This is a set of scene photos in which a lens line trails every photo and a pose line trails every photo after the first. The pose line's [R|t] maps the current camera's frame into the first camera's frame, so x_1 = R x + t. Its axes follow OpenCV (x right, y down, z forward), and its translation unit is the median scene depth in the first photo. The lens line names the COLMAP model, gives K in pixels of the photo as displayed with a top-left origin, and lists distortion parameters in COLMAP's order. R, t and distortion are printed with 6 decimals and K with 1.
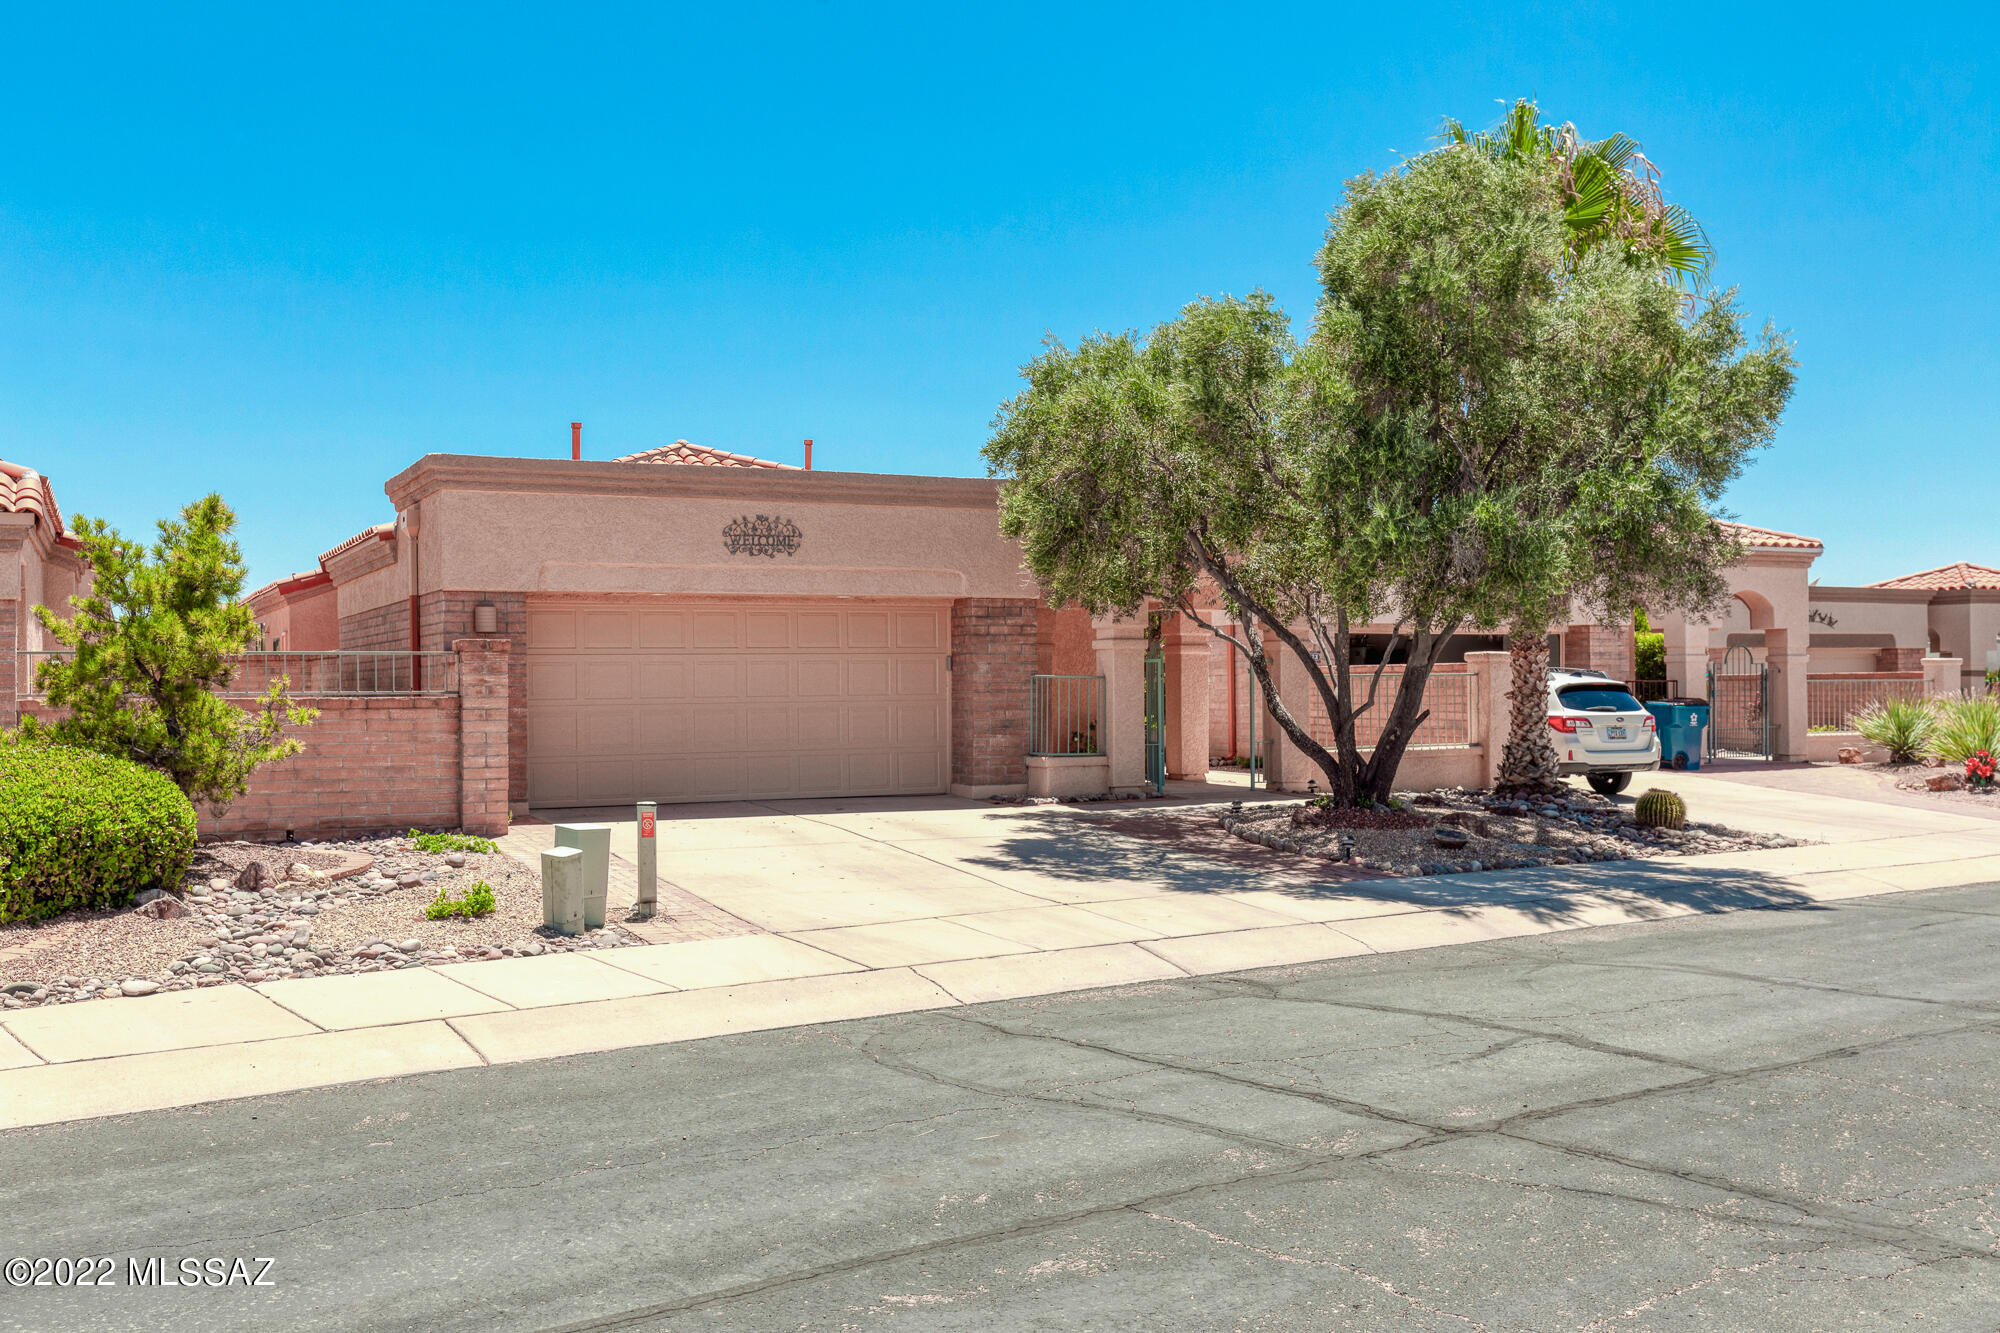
lens RADIAL K [[1967.2, 0, 1000.0], [0, 1967.2, 666.5], [0, 0, 1]] dist [-0.002119, -0.007823]
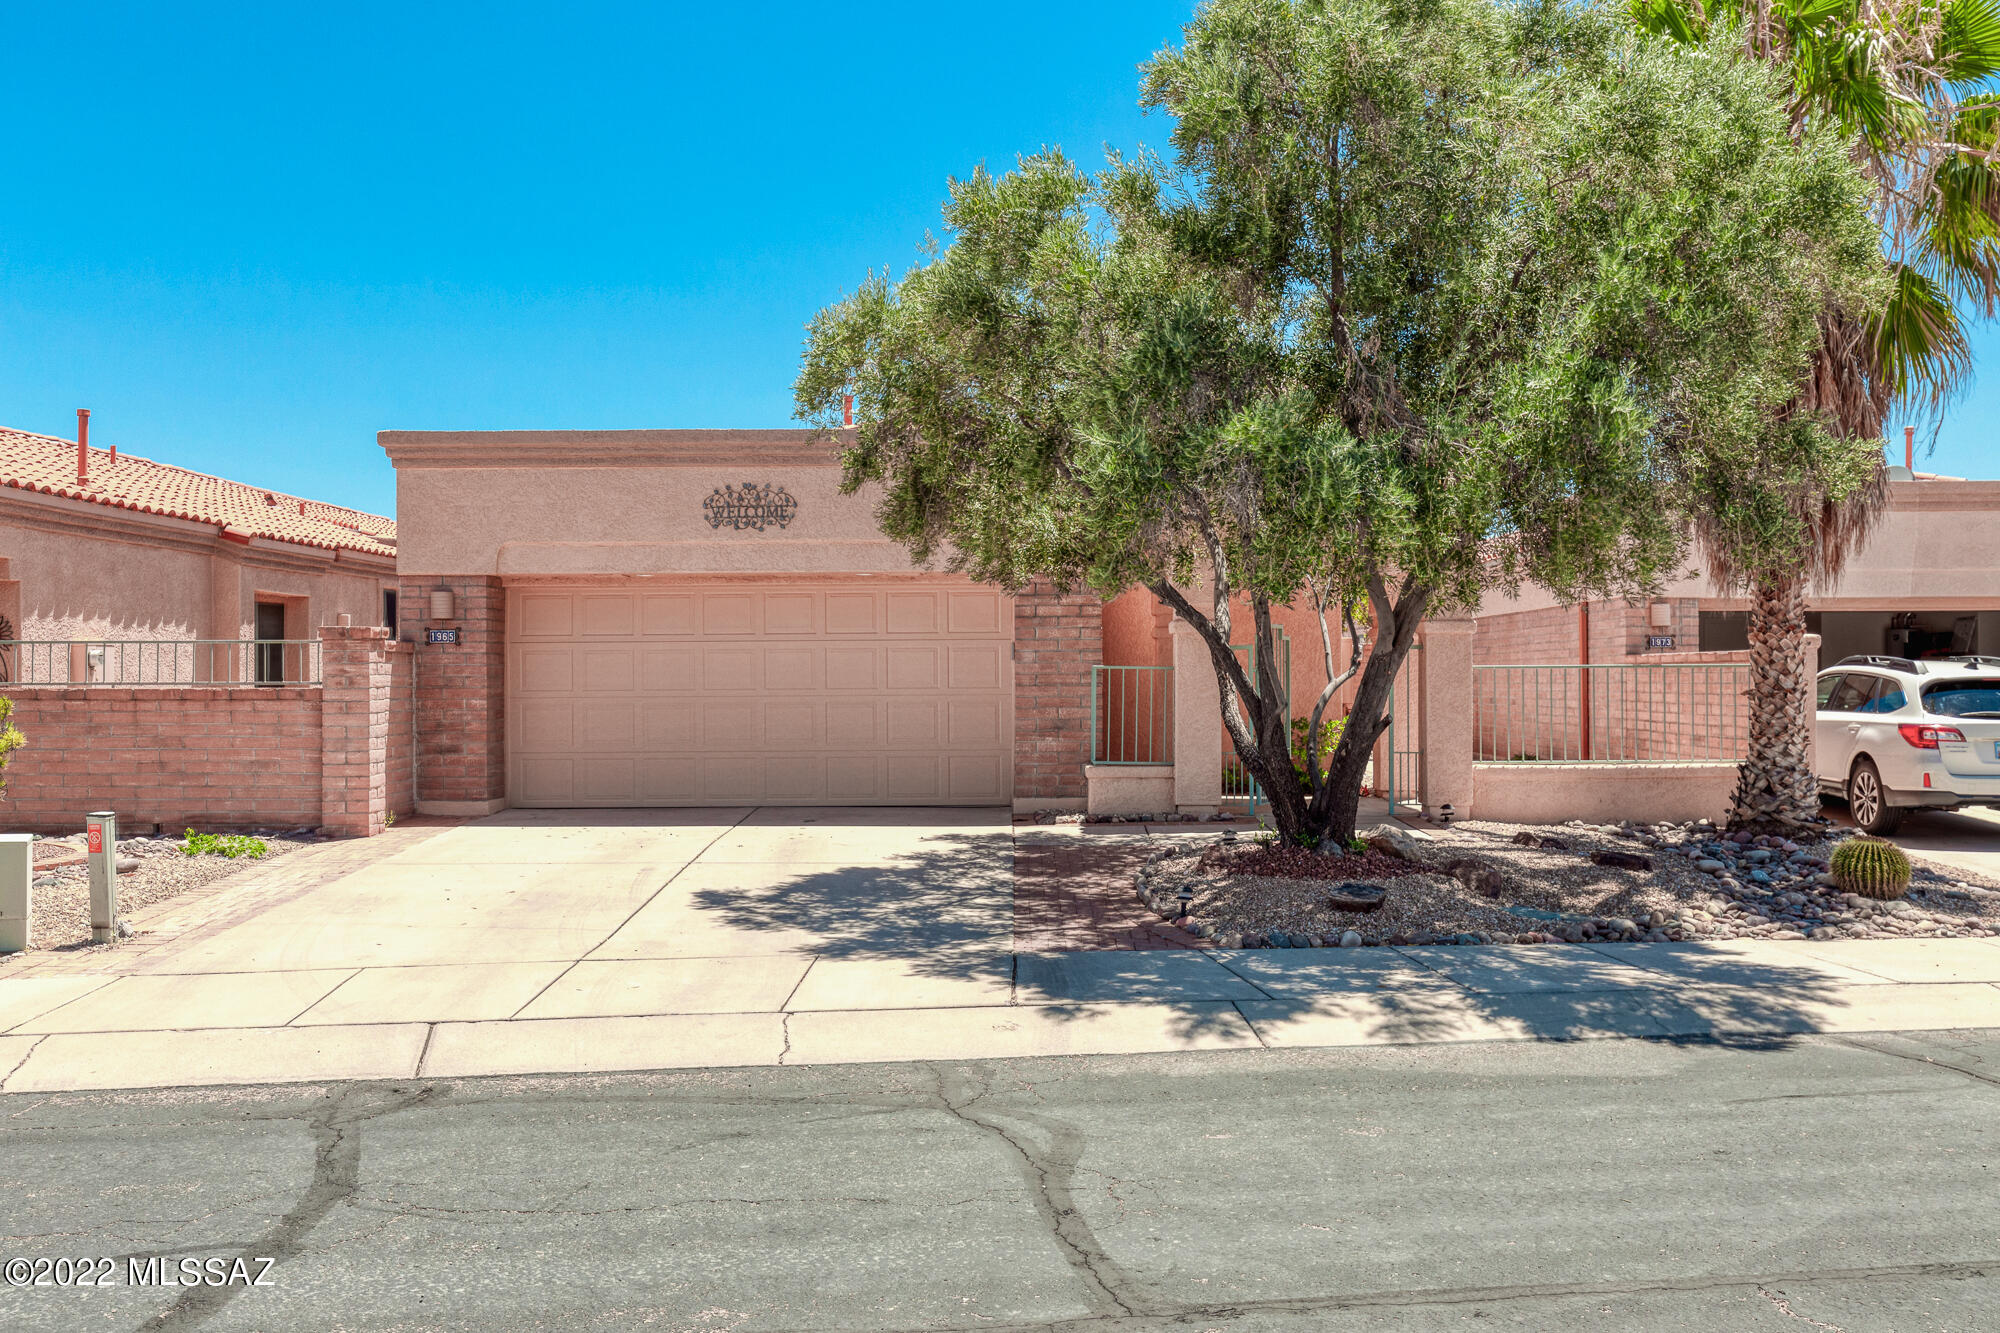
lens RADIAL K [[1967.2, 0, 1000.0], [0, 1967.2, 666.5], [0, 0, 1]] dist [-0.002119, -0.007823]
pose [[0.892932, 0.002328, -0.450185, 0.383712], [0.000769, 0.999977, 0.006696, -0.000786], [0.450190, -0.006325, 0.892910, 0.271583]]
